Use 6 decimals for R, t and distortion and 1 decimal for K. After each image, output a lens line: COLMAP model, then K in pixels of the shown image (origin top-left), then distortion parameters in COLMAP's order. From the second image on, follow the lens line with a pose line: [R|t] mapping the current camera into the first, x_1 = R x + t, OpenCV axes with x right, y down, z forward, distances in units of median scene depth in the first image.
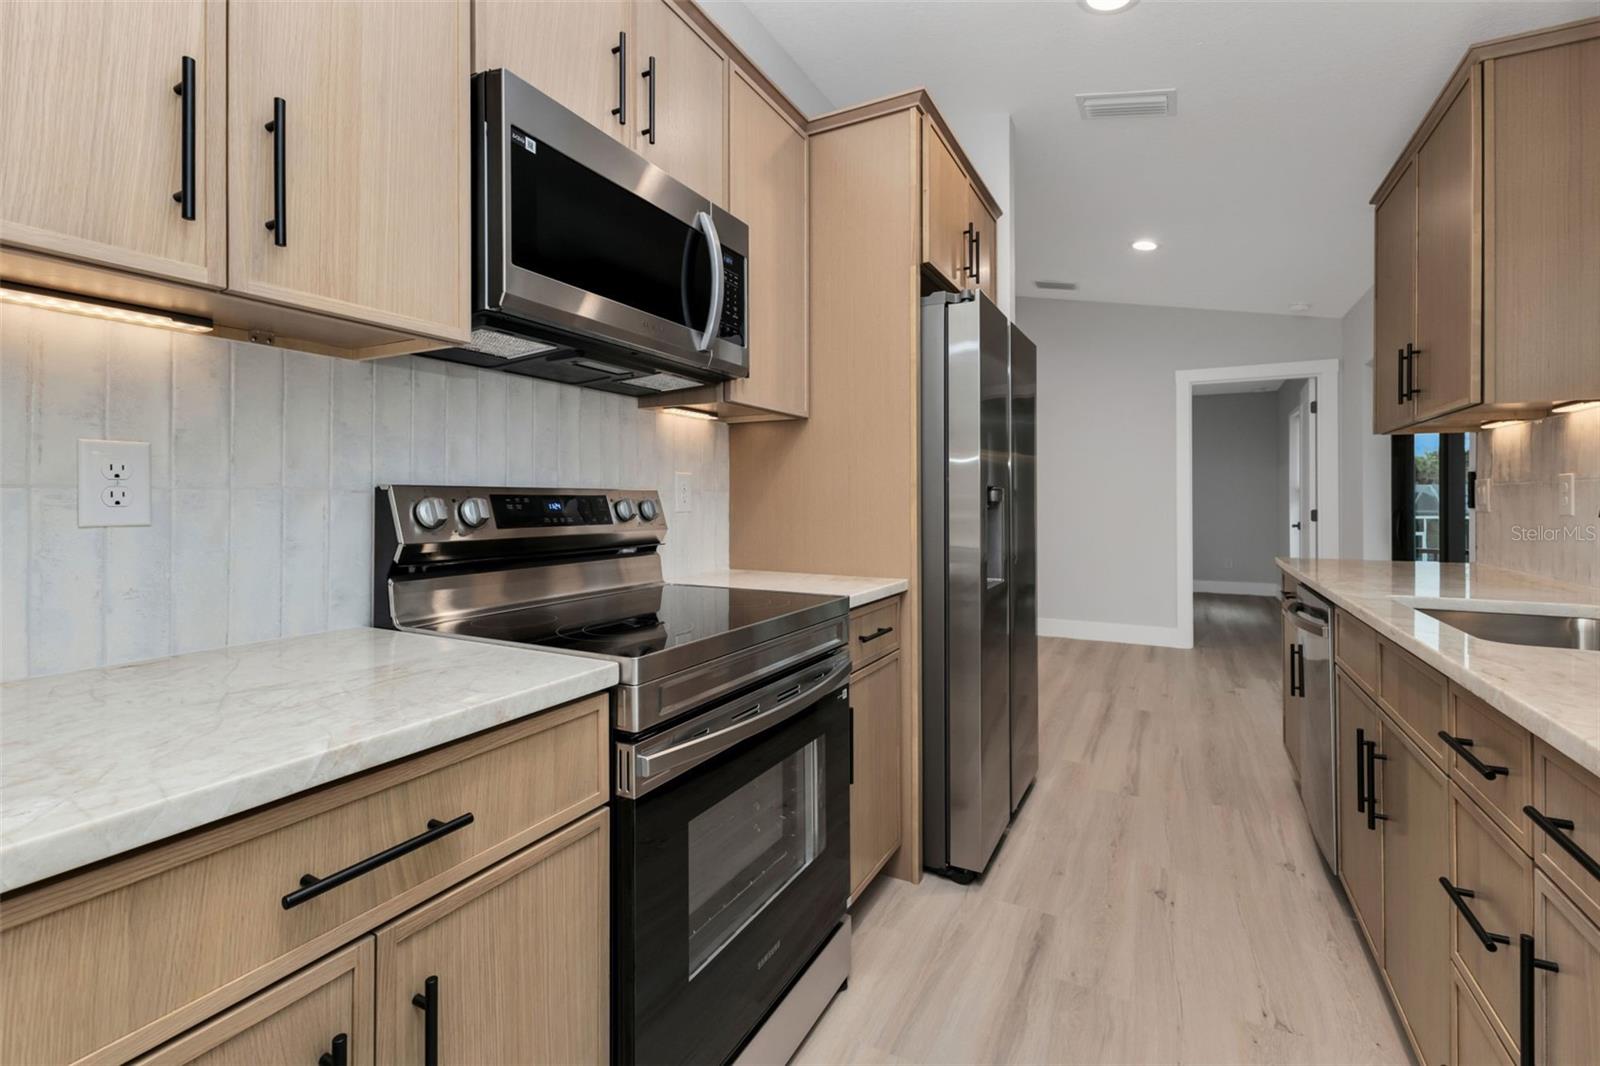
lens RADIAL K [[693.3, 0, 802.9], [0, 693.3, 495.6], [0, 0, 1]] dist [0.005132, -0.004686]
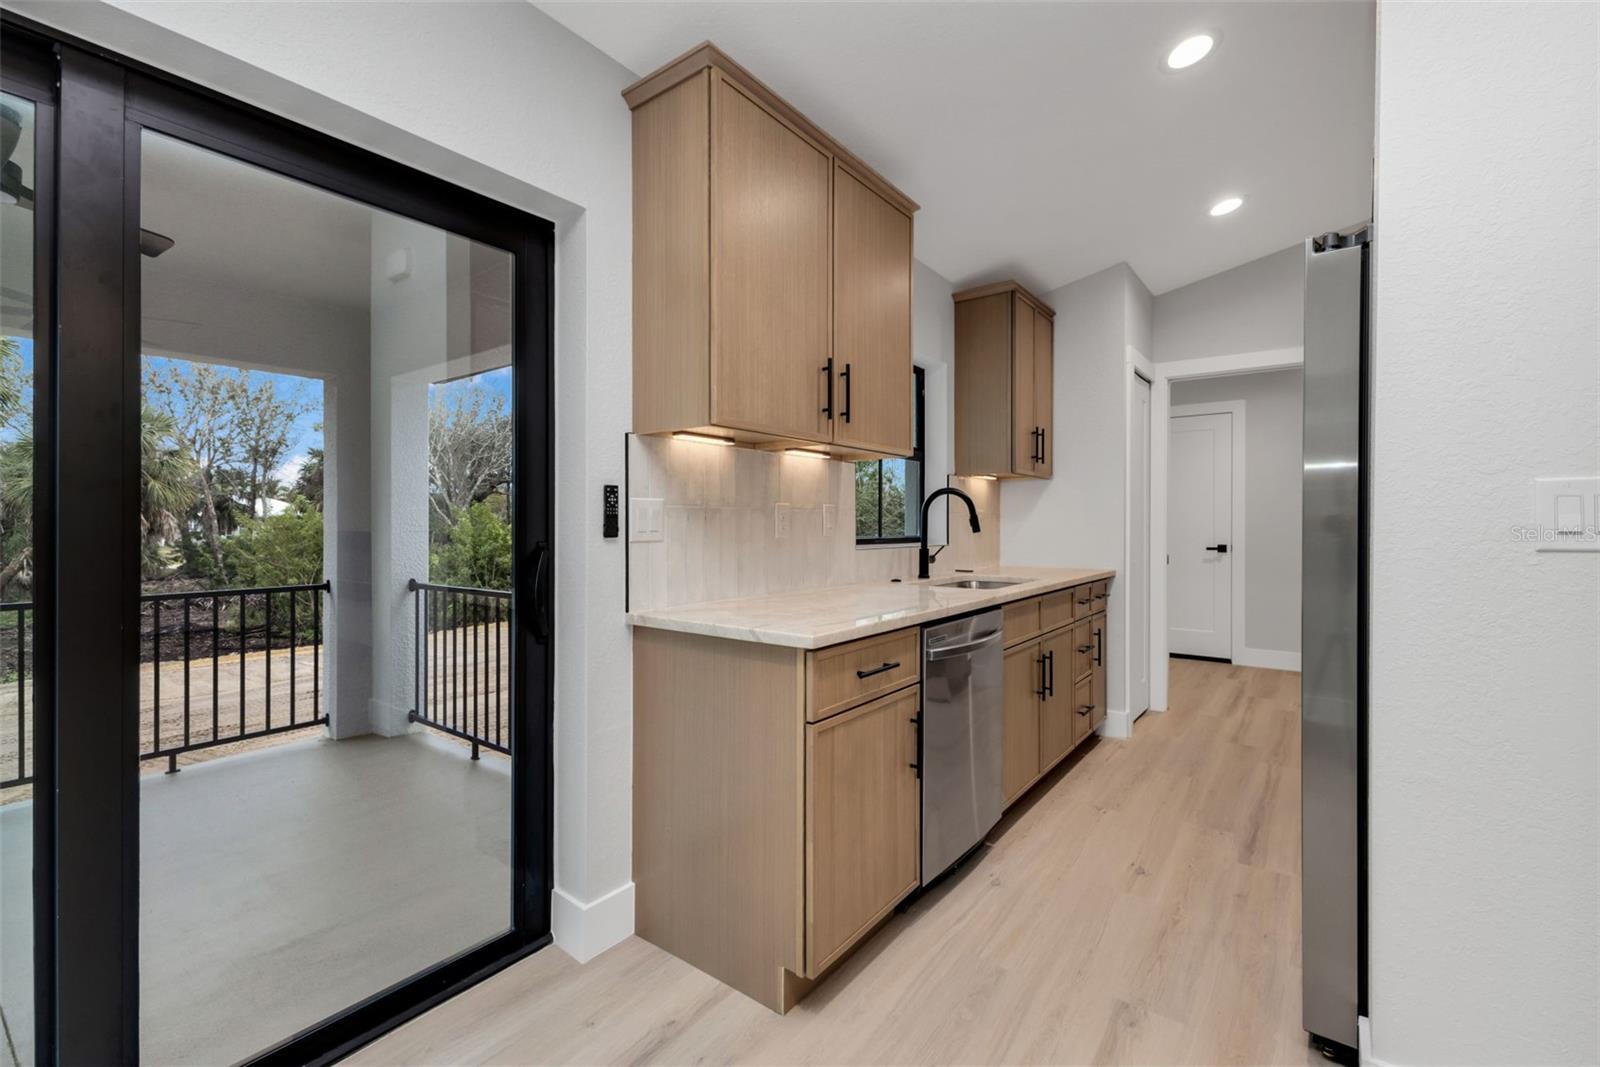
lens RADIAL K [[692.0, 0, 800.9], [0, 692.0, 529.0], [0, 0, 1]] dist [0.007298, -0.000471]
pose [[-0.987669, -0.000428, 0.156557, 0.927418], [0.000131, 0.999994, 0.003559, 0.009526], [-0.156557, 0.003536, -0.987663, 2.309641]]
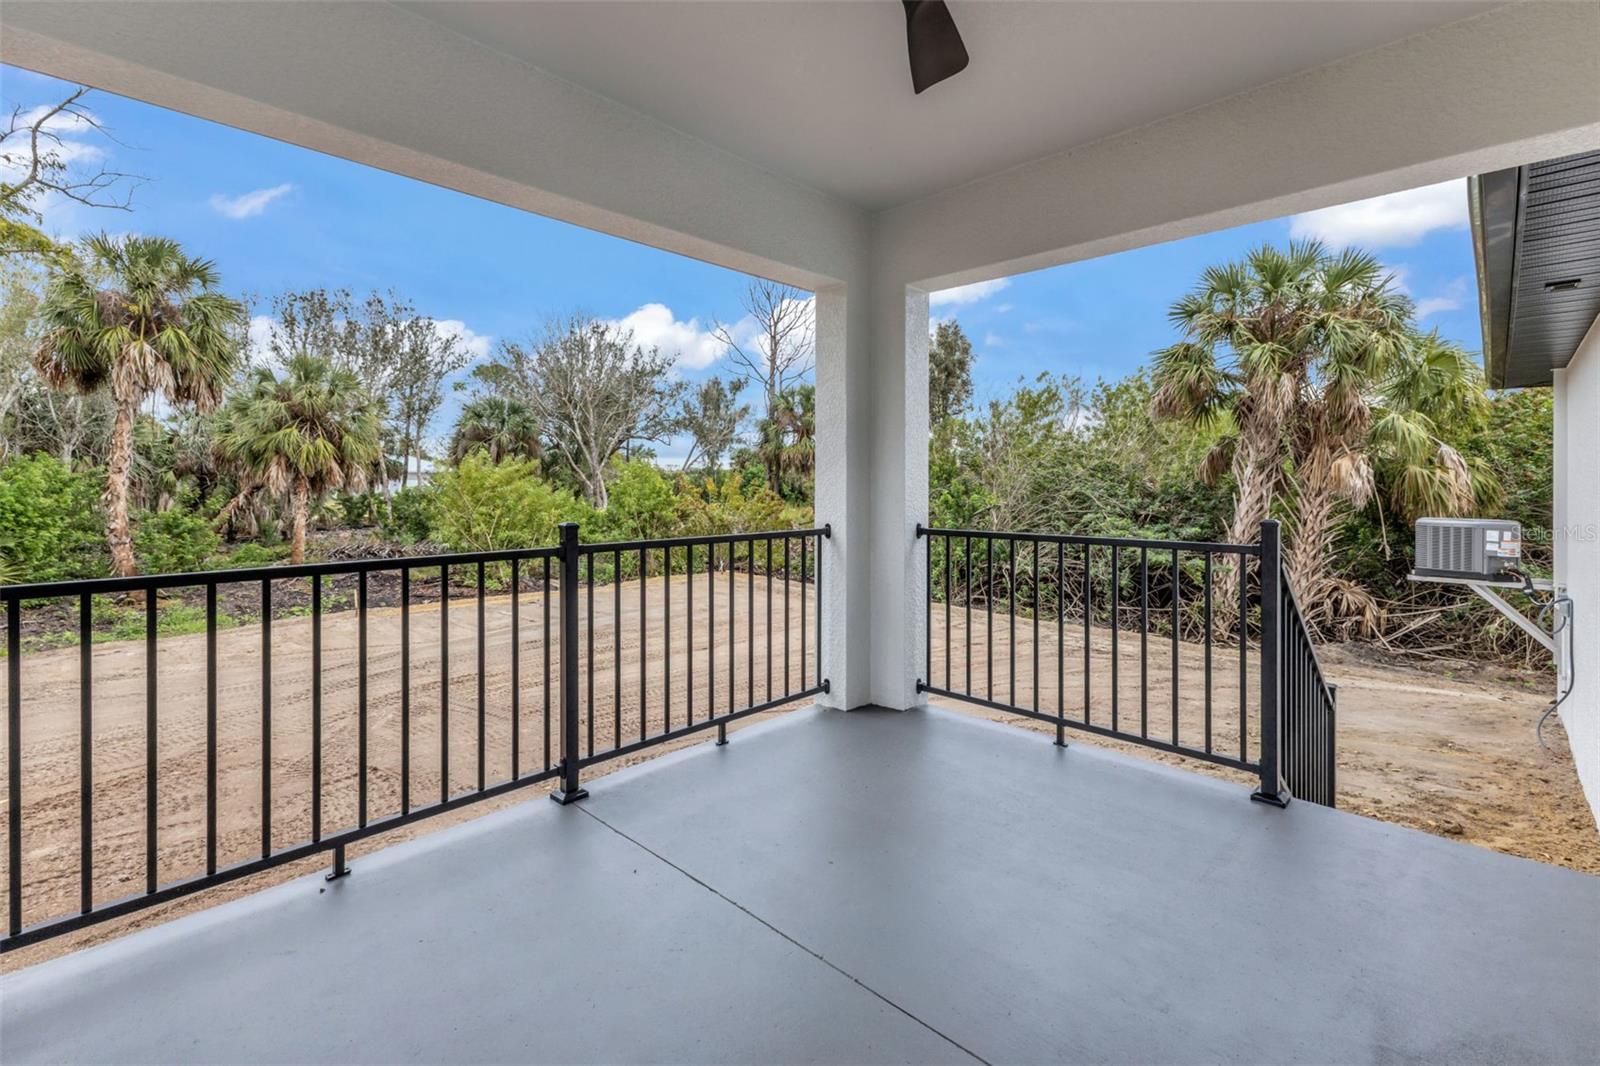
lens RADIAL K [[709.3, 0, 799.6], [0, 709.3, 480.5], [0, 0, 1]] dist [0.012266, -0.000103]
pose [[-0.959237, -0.001353, 0.282600, 2.232499], [-0.002508, 0.999990, -0.003727, 0.066577], [-0.282592, -0.004284, -0.959231, 2.252573]]
